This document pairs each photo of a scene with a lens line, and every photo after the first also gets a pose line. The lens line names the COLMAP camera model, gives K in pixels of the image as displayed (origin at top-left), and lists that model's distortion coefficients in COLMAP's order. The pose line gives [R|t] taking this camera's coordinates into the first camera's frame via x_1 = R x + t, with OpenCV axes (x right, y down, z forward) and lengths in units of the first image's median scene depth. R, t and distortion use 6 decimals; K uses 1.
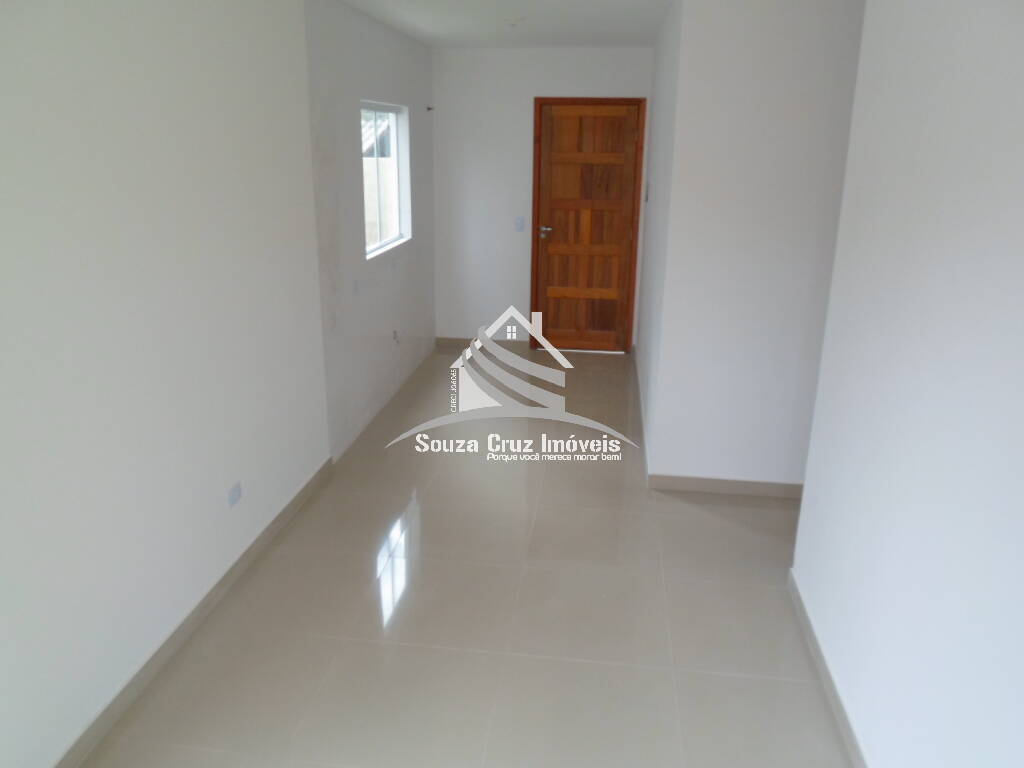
lens RADIAL K [[792.6, 0, 510.4], [0, 792.6, 377.0], [0, 0, 1]] dist [-0.011020, -0.007450]
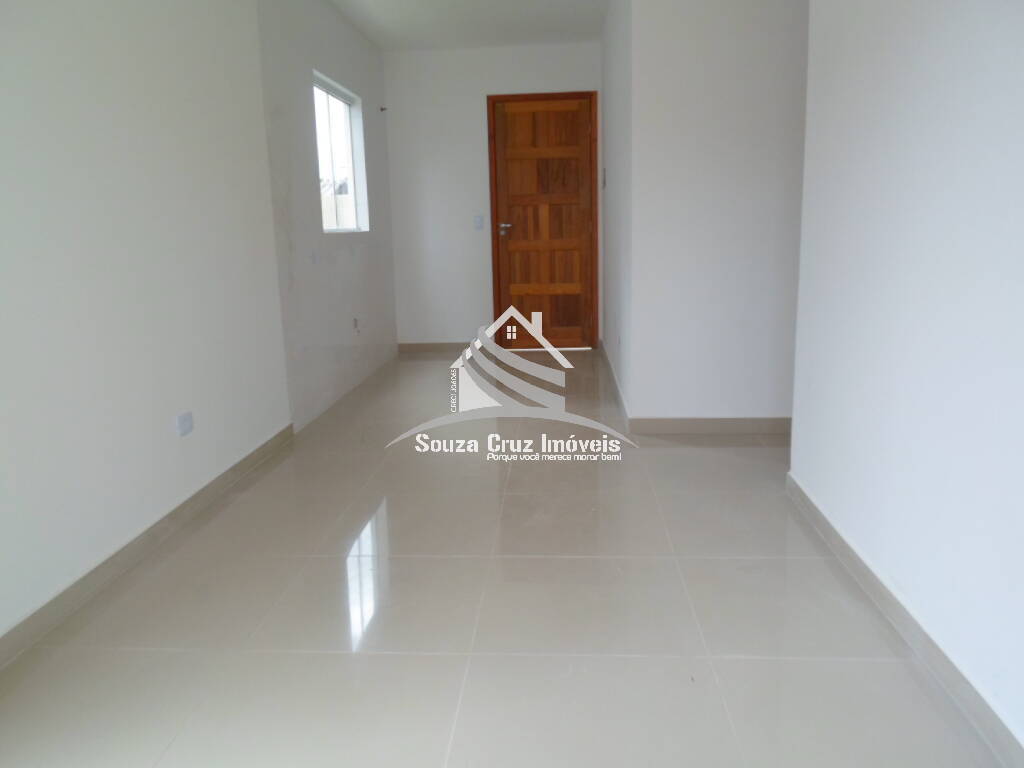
lens RADIAL K [[792.6, 0, 502.7], [0, 792.6, 363.5], [0, 0, 1]] dist [-0.011020, -0.007450]
pose [[0.997858, -0.048812, 0.043549, -0.010054], [0.053643, 0.991600, -0.117698, 0.104652], [-0.037438, 0.119782, 0.992094, 0.036704]]
